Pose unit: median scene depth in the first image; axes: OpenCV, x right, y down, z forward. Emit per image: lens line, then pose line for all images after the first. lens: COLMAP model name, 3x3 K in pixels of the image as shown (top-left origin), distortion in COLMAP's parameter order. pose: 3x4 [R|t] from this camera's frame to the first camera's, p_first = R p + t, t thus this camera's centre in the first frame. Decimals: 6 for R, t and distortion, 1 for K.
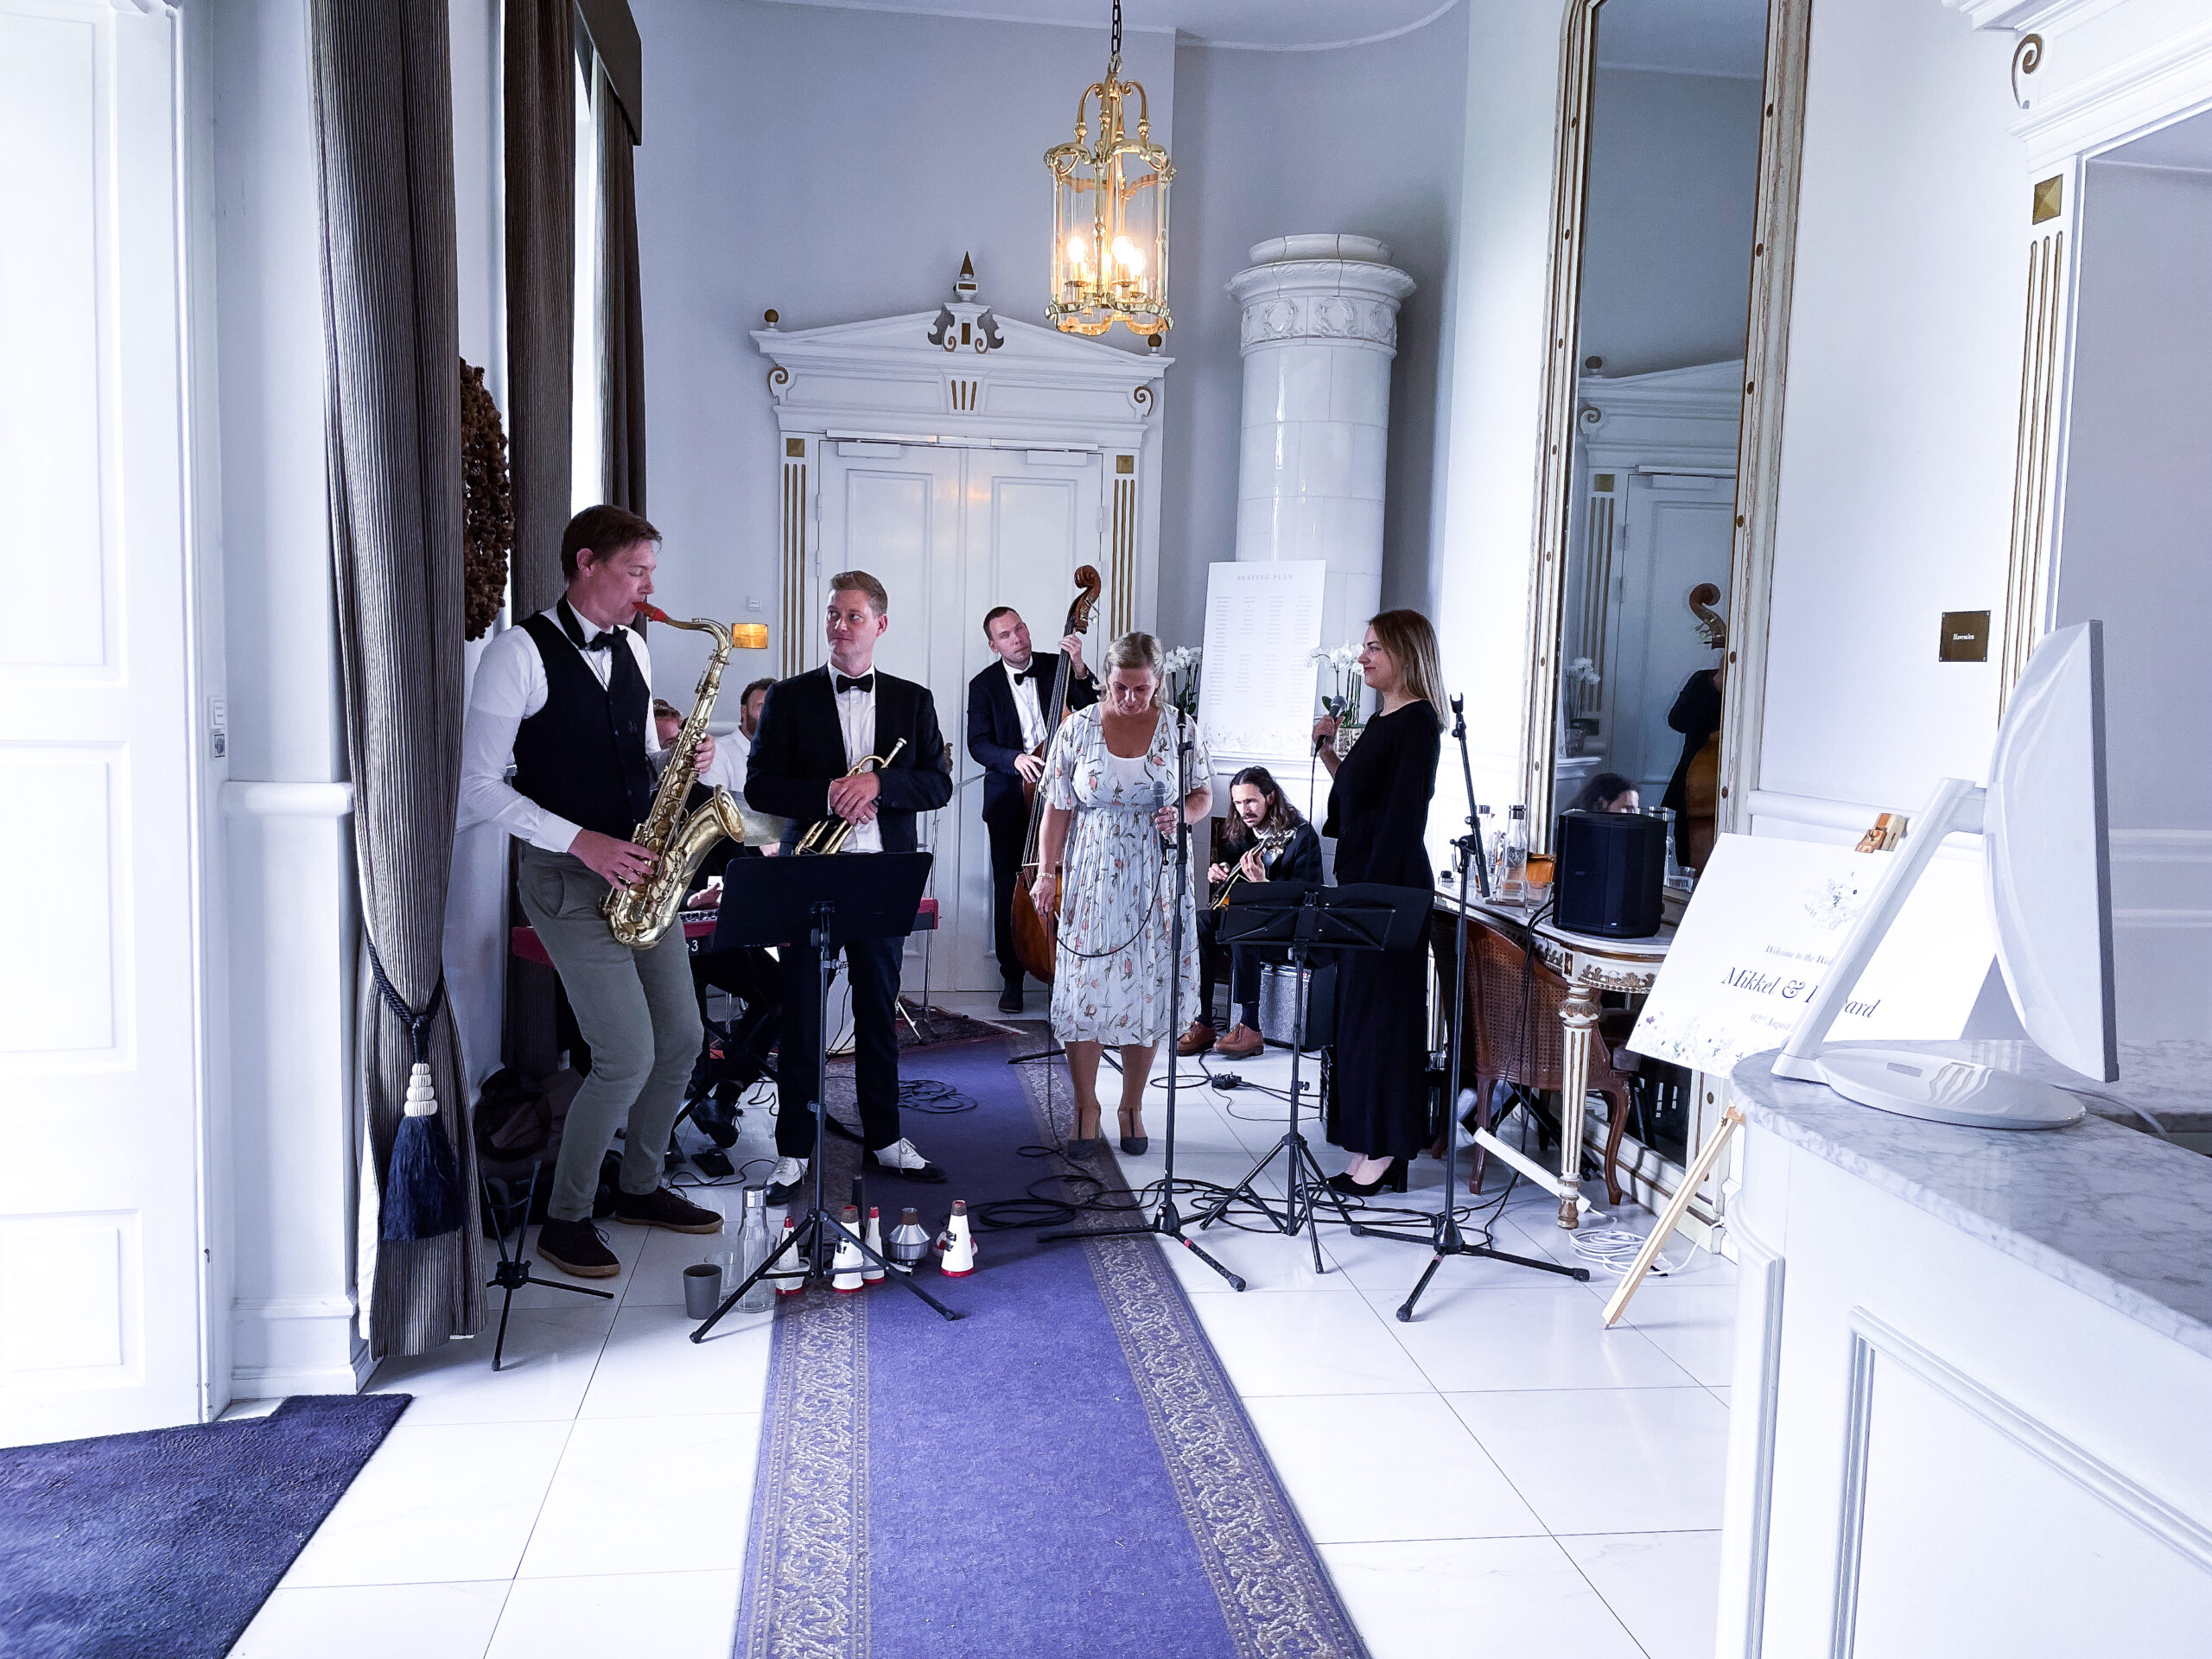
lens RADIAL K [[1704.7, 0, 1093.8], [0, 1704.7, 842.9], [0, 0, 1]] dist [0.075958, -0.116165]
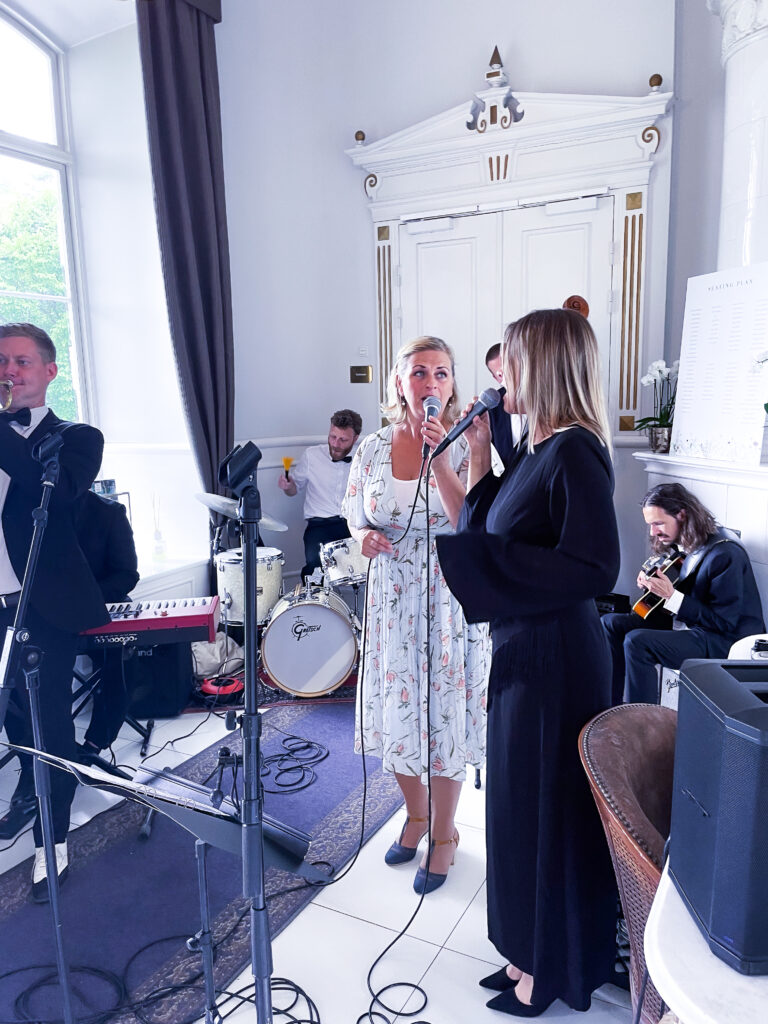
lens RADIAL K [[789.1, 0, 384.0], [0, 789.1, 517.3], [0, 0, 1]] dist [0.075958, -0.116165]
pose [[0.808931, 0.049514, -0.585814, 0.271252], [-0.011747, 0.997609, 0.068098, -0.060427], [0.587786, -0.048205, 0.807579, 0.612595]]
